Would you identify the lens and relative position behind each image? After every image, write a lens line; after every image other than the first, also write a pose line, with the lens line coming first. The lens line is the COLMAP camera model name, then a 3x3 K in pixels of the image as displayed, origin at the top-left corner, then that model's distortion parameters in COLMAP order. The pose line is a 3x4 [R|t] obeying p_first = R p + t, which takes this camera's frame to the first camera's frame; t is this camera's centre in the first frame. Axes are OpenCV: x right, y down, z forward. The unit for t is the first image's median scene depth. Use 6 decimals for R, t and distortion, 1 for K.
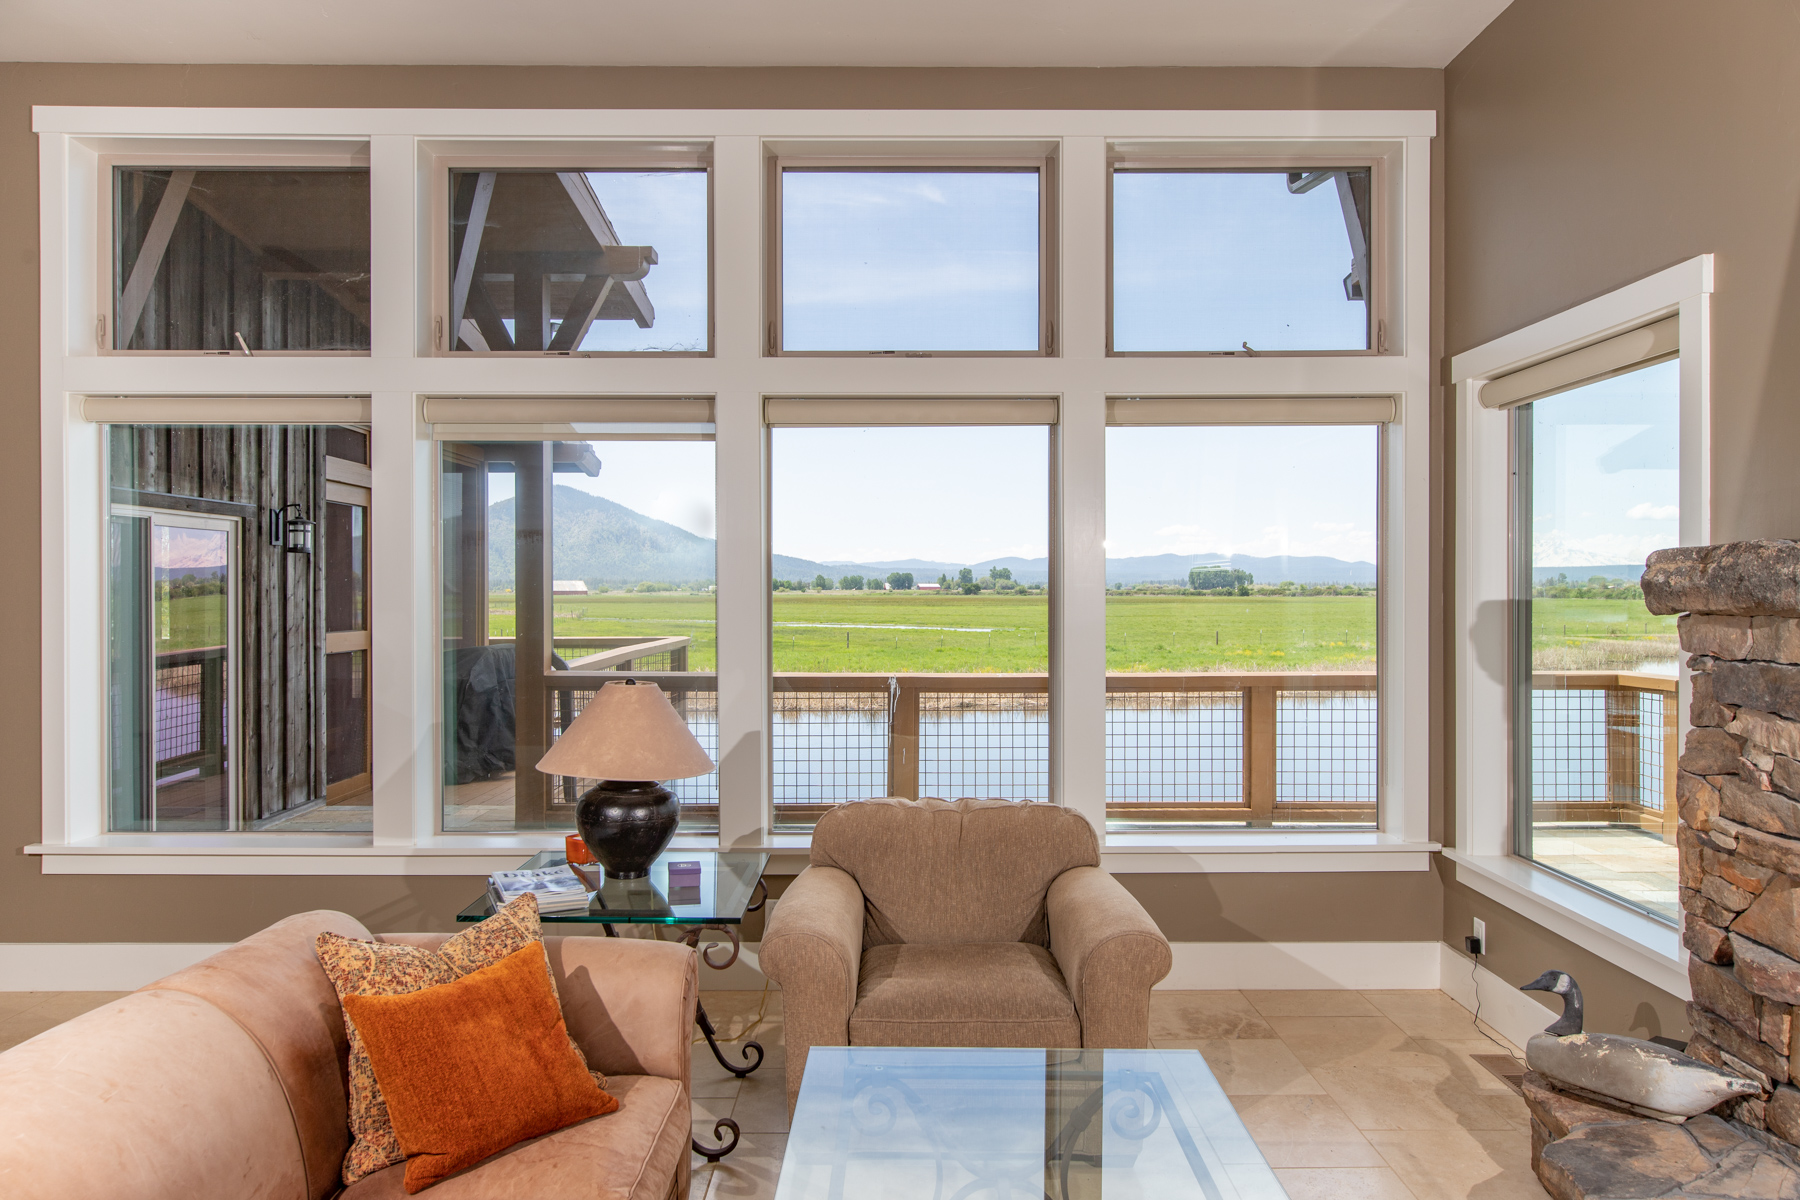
lens RADIAL K [[1193.6, 0, 902.7], [0, 1193.6, 606.5], [0, 0, 1]] dist [0.004865, -0.000307]
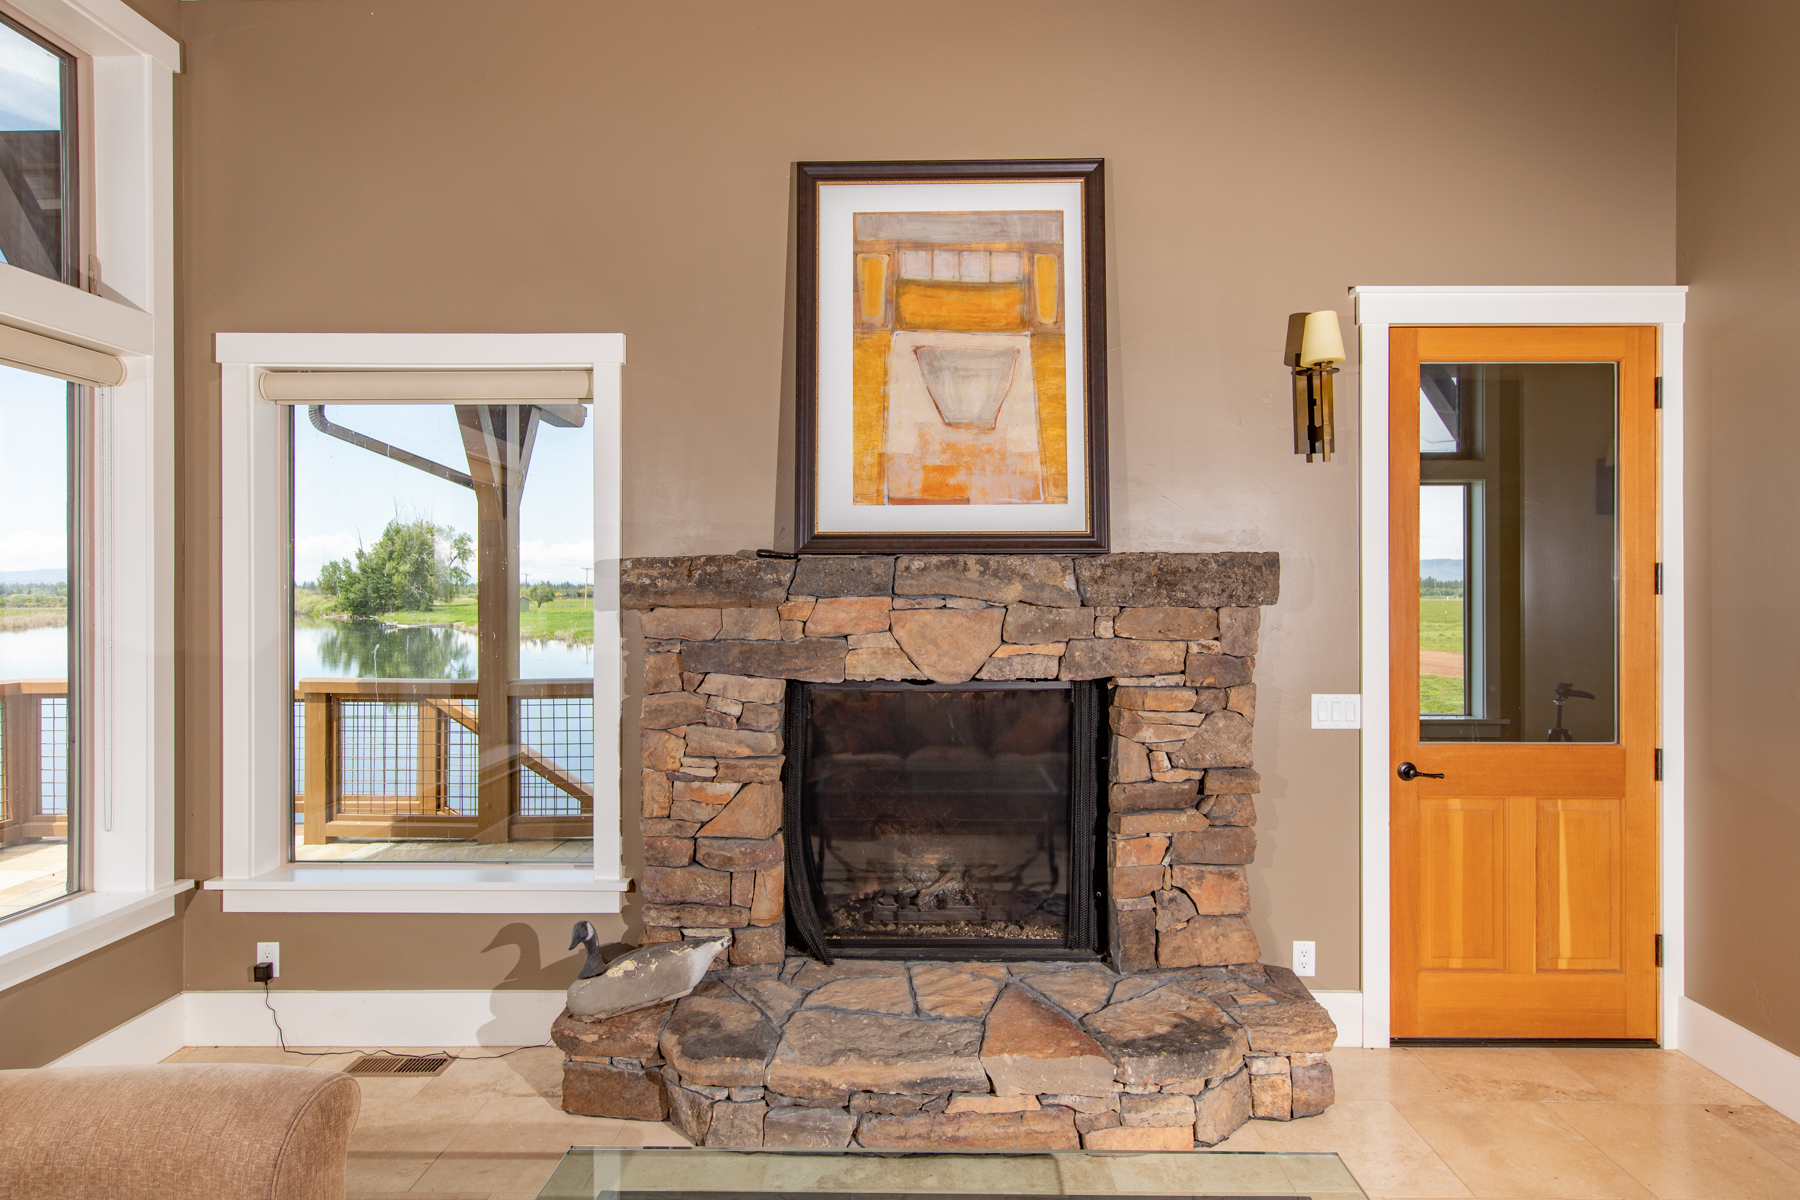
lens RADIAL K [[955.6, 0, 902.8], [0, 955.6, 593.2], [0, 0, 1]] dist [0.004526, 0.001183]
pose [[0.007476, -0.000955, 0.999972, -0.299500], [0.017117, 0.999853, 0.000827, -0.004778], [-0.999826, 0.017111, 0.007492, 0.554354]]
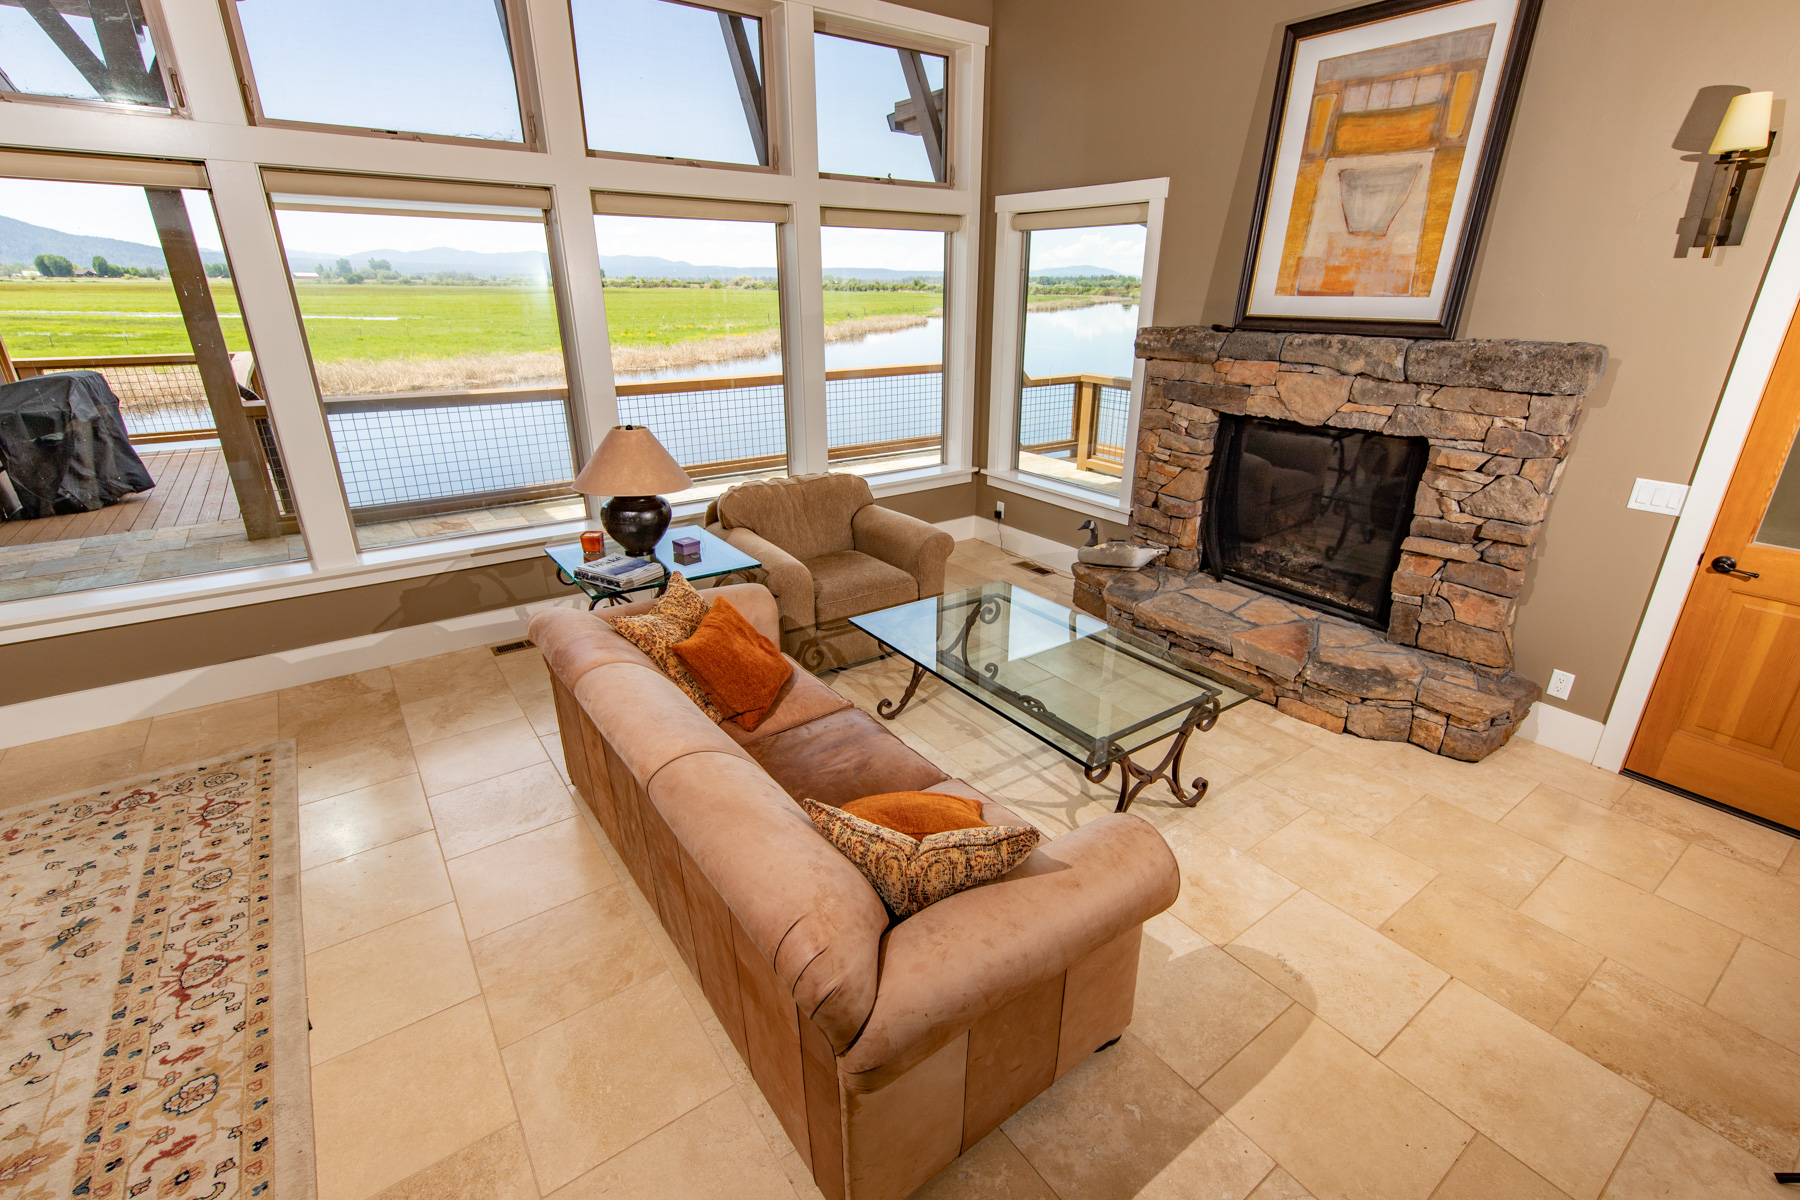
lens RADIAL K [[815.2, 0, 916.7], [0, 815.2, 603.7], [0, 0, 1]] dist [0.012037, -0.001588]
pose [[0.801771, -0.213413, 0.558228, -0.516286], [0.001221, 0.934650, 0.355567, -0.084804], [-0.597630, -0.284402, 0.749636, -0.022352]]
